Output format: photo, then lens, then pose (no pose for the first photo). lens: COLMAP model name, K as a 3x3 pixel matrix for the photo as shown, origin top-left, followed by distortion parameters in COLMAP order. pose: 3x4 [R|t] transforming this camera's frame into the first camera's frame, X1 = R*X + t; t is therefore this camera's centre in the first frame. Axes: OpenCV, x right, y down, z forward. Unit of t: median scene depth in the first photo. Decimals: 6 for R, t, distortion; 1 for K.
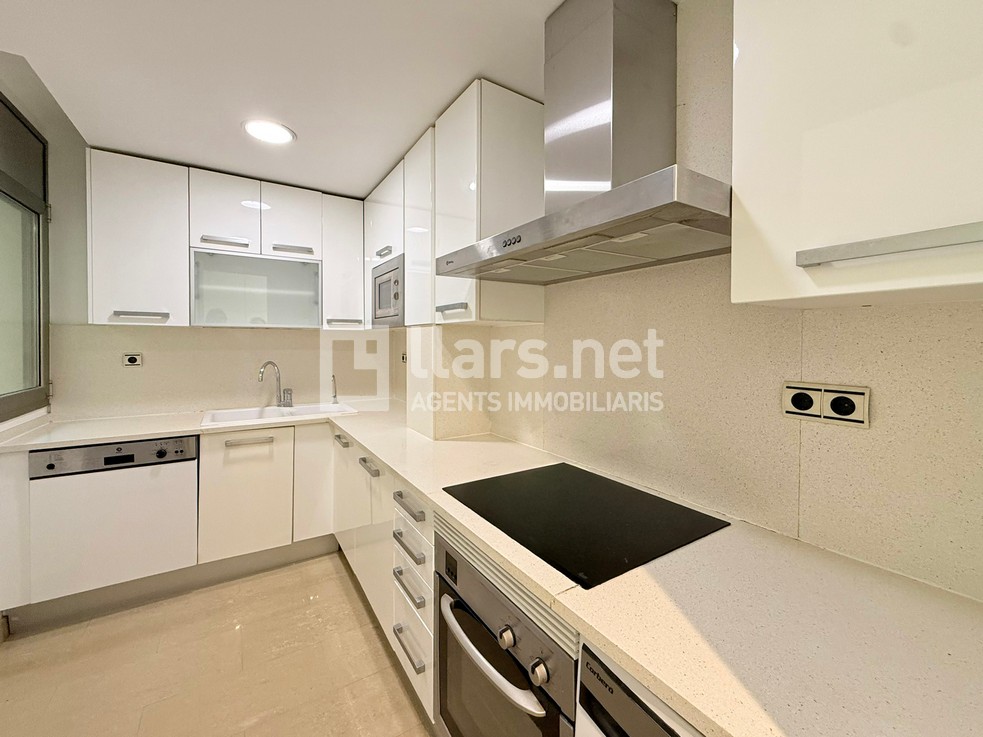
lens RADIAL K [[406.3, 0, 470.9], [0, 406.3, 349.8], [0, 0, 1]] dist [0.005746, -0.000158]
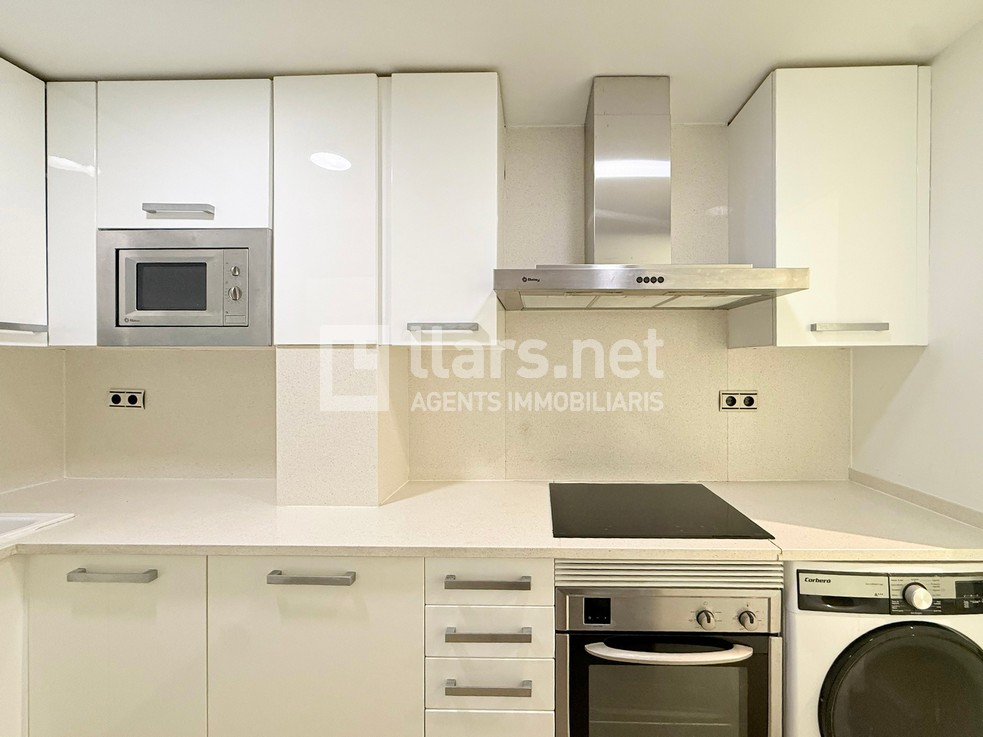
lens RADIAL K [[438.6, 0, 491.5], [0, 438.6, 368.5], [0, 0, 1]] dist [0.010106, -0.000005]
pose [[0.533723, -0.010367, 0.845596, -1.034575], [0.020994, 0.999779, -0.000993, -0.027243], [-0.845399, 0.018283, 0.533823, 0.654106]]
